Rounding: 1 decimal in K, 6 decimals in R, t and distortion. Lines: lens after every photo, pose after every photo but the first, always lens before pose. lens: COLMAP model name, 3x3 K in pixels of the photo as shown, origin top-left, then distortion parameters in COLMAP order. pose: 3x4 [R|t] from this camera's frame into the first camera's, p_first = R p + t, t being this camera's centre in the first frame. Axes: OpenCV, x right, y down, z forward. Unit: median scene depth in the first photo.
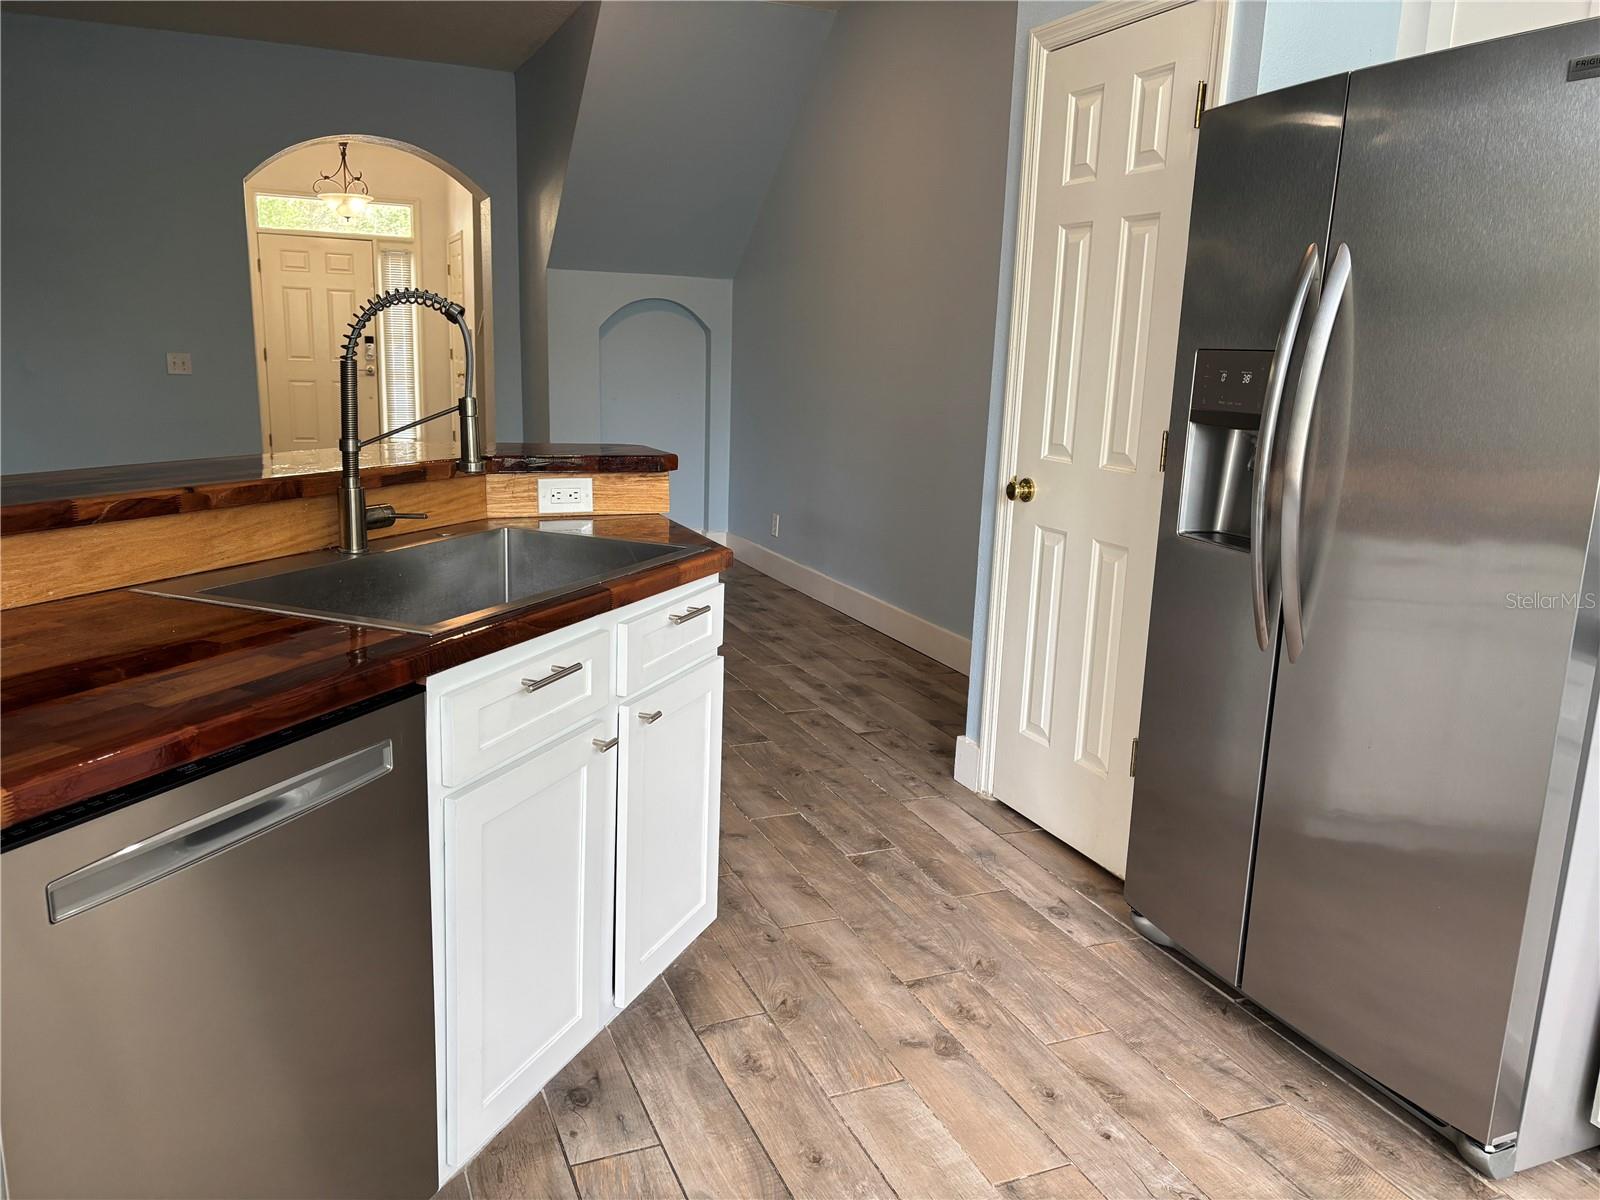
lens RADIAL K [[1210.7, 0, 799.8], [0, 1210.7, 604.2], [0, 0, 1]] dist [0.061319, -0.061599]
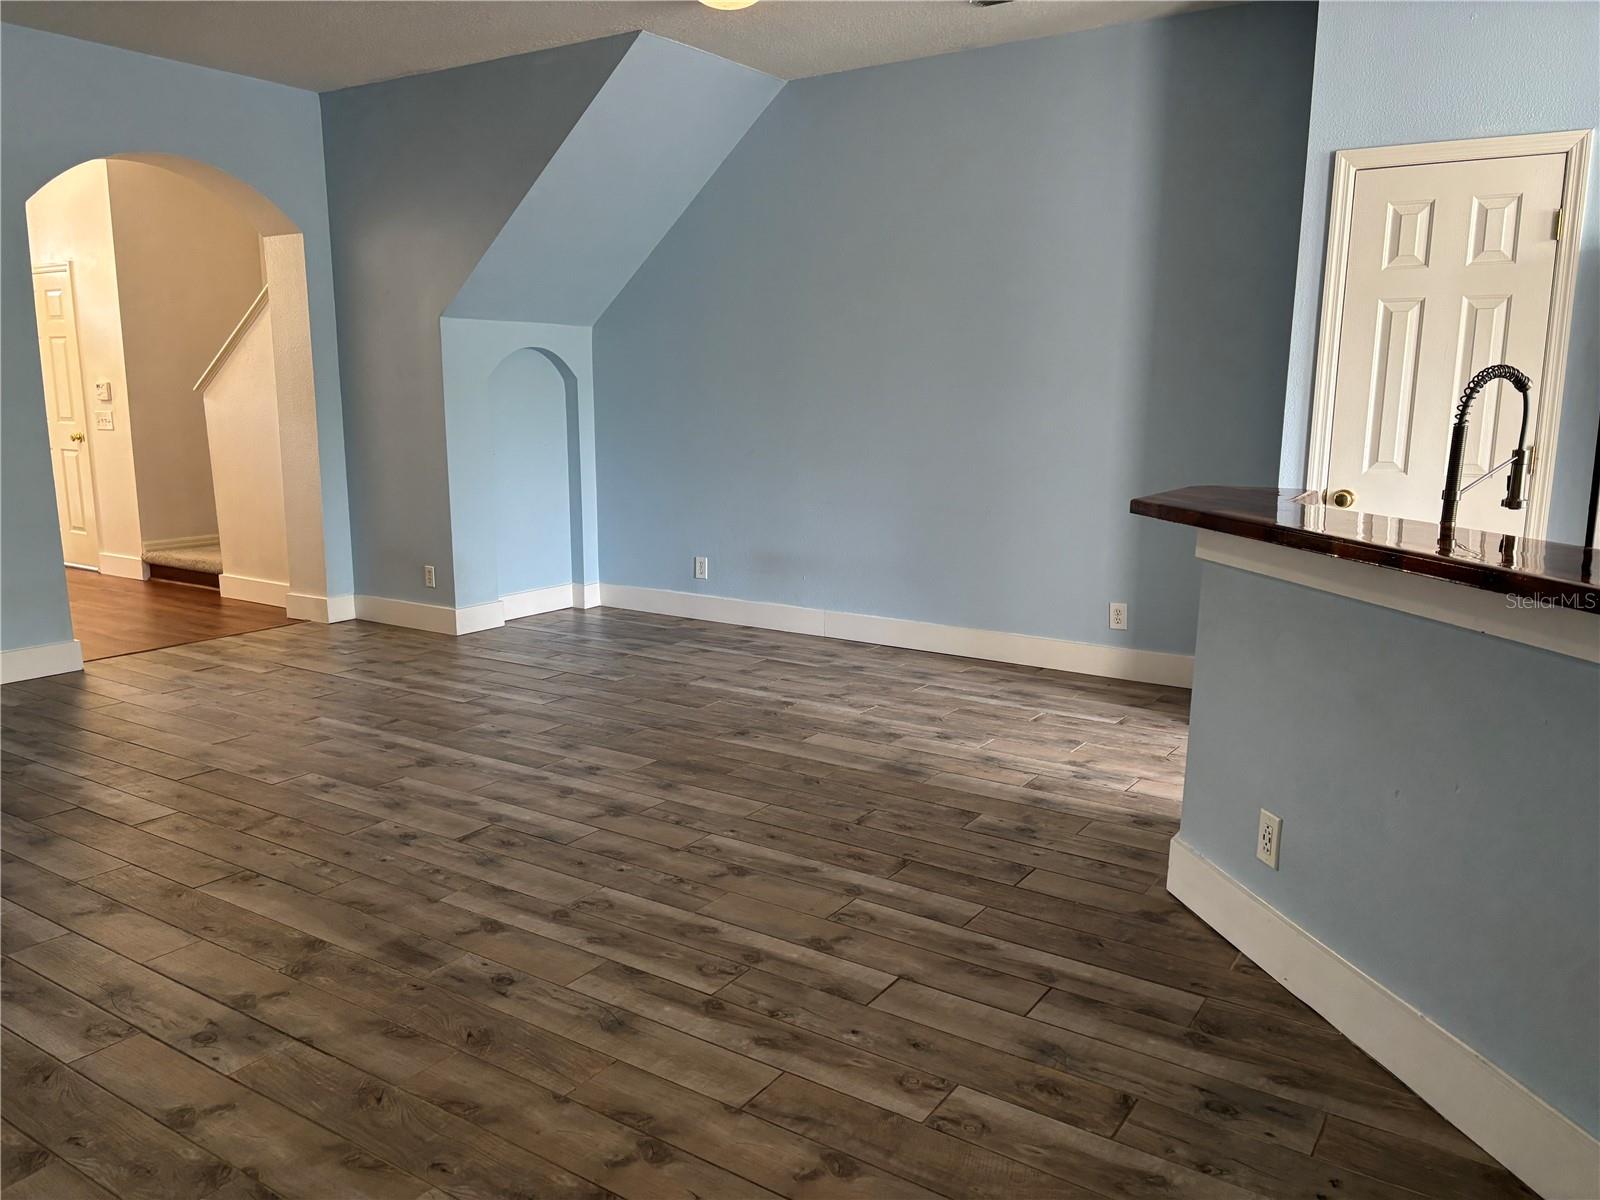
lens RADIAL K [[1210.7, 0, 794.2], [0, 1210.7, 598.6], [0, 0, 1]] dist [0.061319, -0.061599]
pose [[0.838261, -0.128475, 0.529918, -1.404489], [0.140883, 0.989878, 0.017129, -0.129115], [-0.526755, 0.060298, 0.847876, 0.301426]]
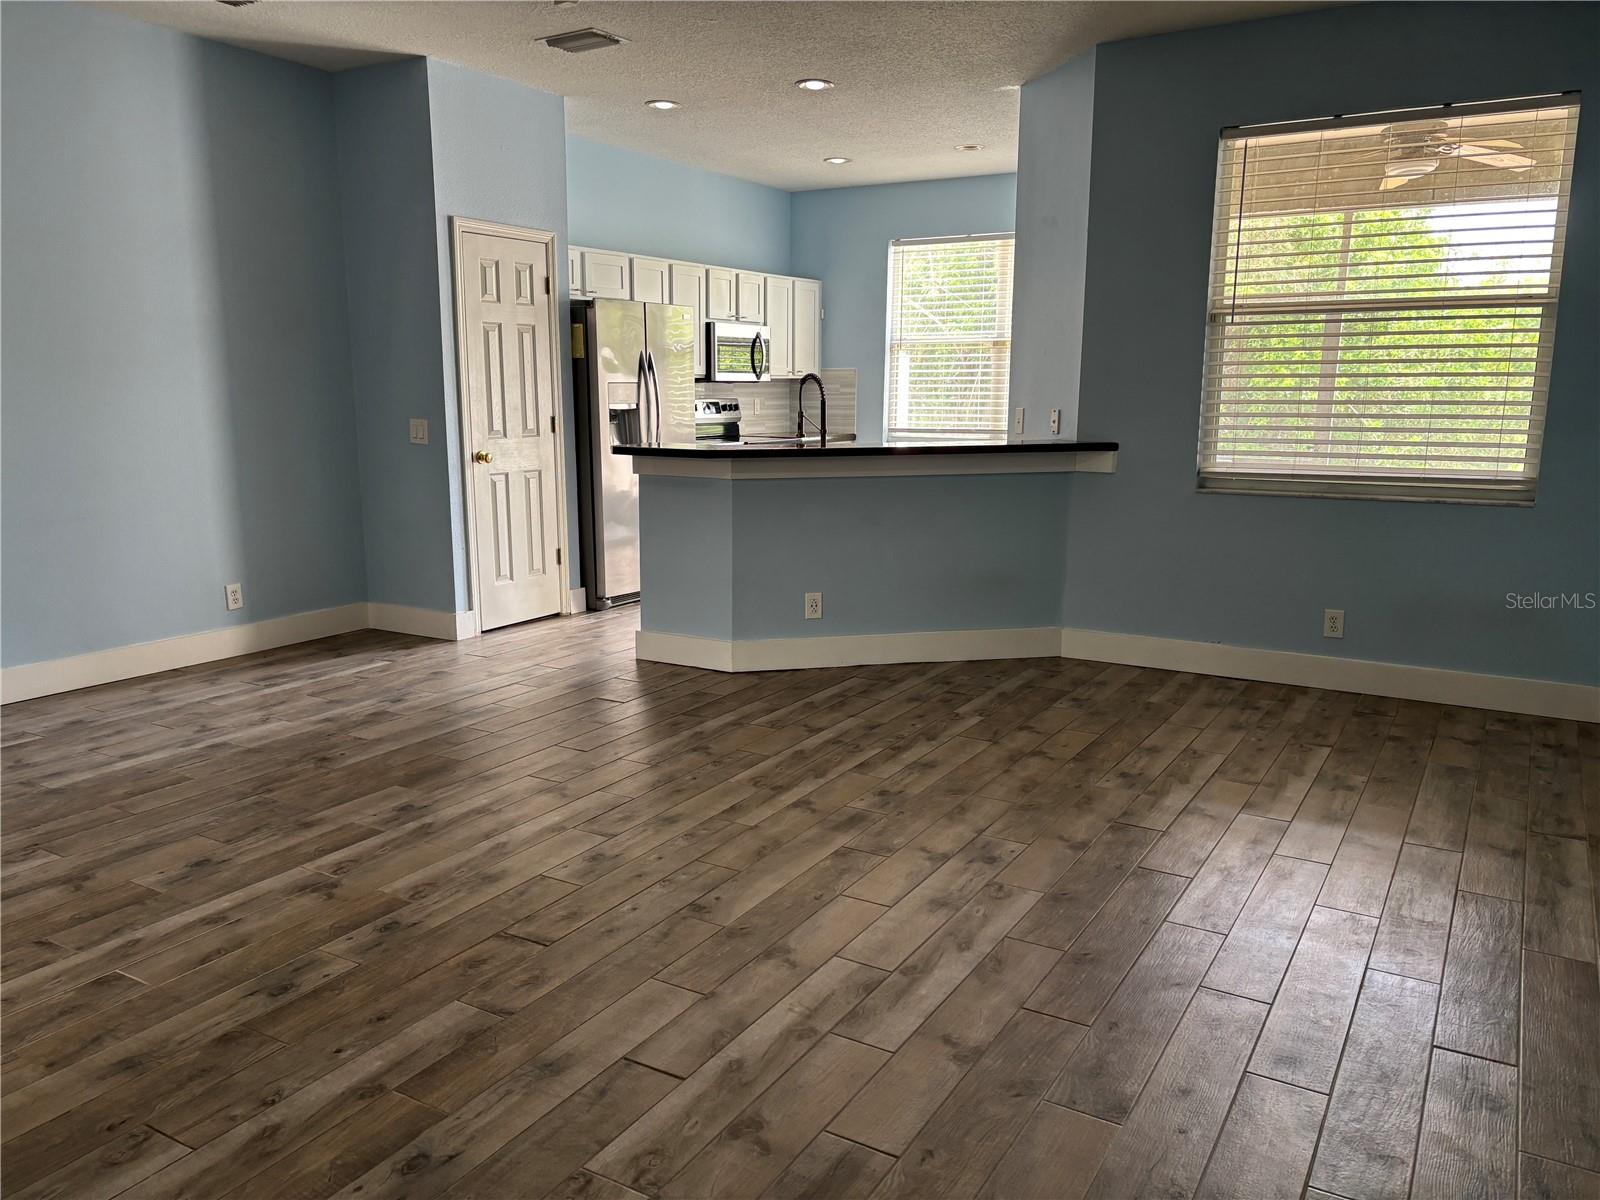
lens RADIAL K [[1210.7, 0, 788.5], [0, 1210.7, 608.4], [0, 0, 1]] dist [0.061319, -0.061599]
pose [[-0.586530, -0.188696, 0.787640, -2.260230], [0.146487, 0.931729, 0.332300, -0.601731], [-0.796570, 0.310283, -0.518845, 2.334886]]
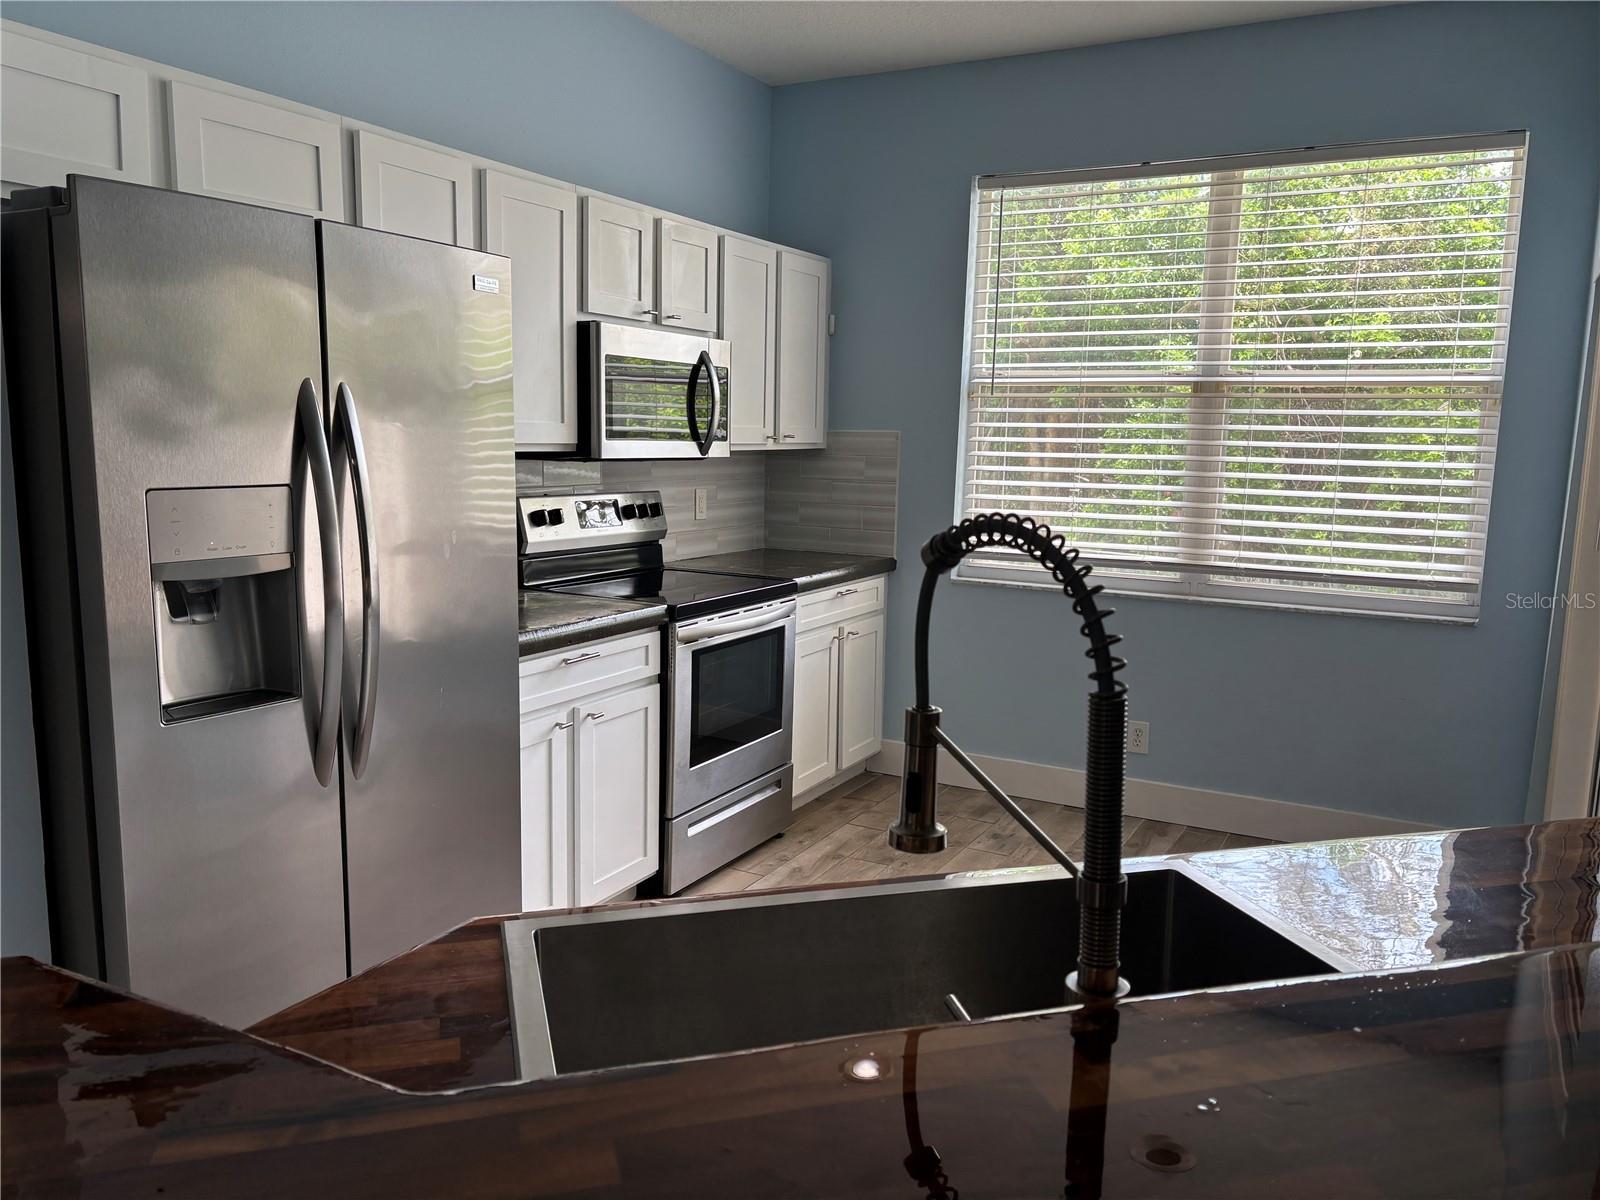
lens RADIAL K [[1210.7, 0, 810.9], [0, 1210.7, 604.8], [0, 0, 1]] dist [0.061319, -0.061599]
pose [[-0.633080, -0.160973, 0.757164, -0.543861], [0.119731, 0.946005, 0.301231, -0.325526], [-0.764770, 0.281359, -0.579623, 1.178867]]
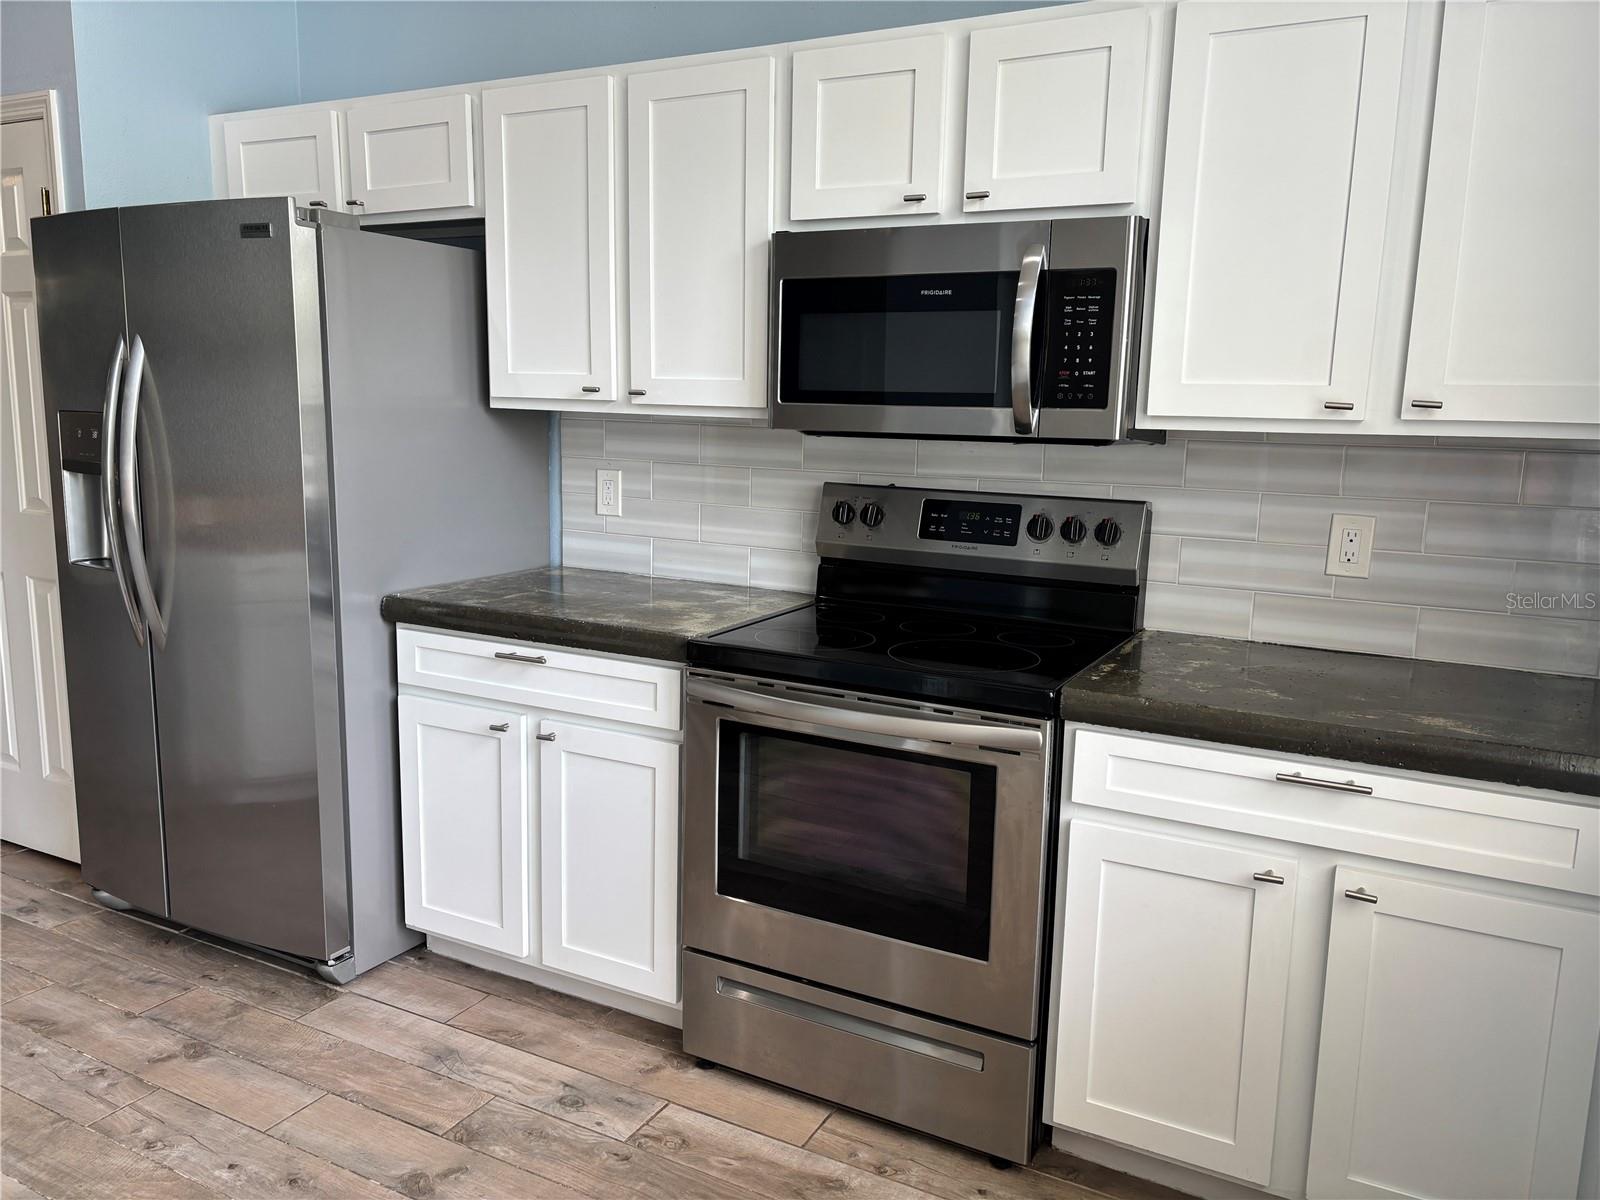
lens RADIAL K [[1210.7, 0, 789.9], [0, 1210.7, 599.2], [0, 0, 1]] dist [0.061319, -0.061599]
pose [[0.784399, -0.121016, 0.608336, 0.125637], [0.139002, 0.990133, 0.017735, 0.054475], [-0.604480, 0.070648, 0.793481, -0.381586]]
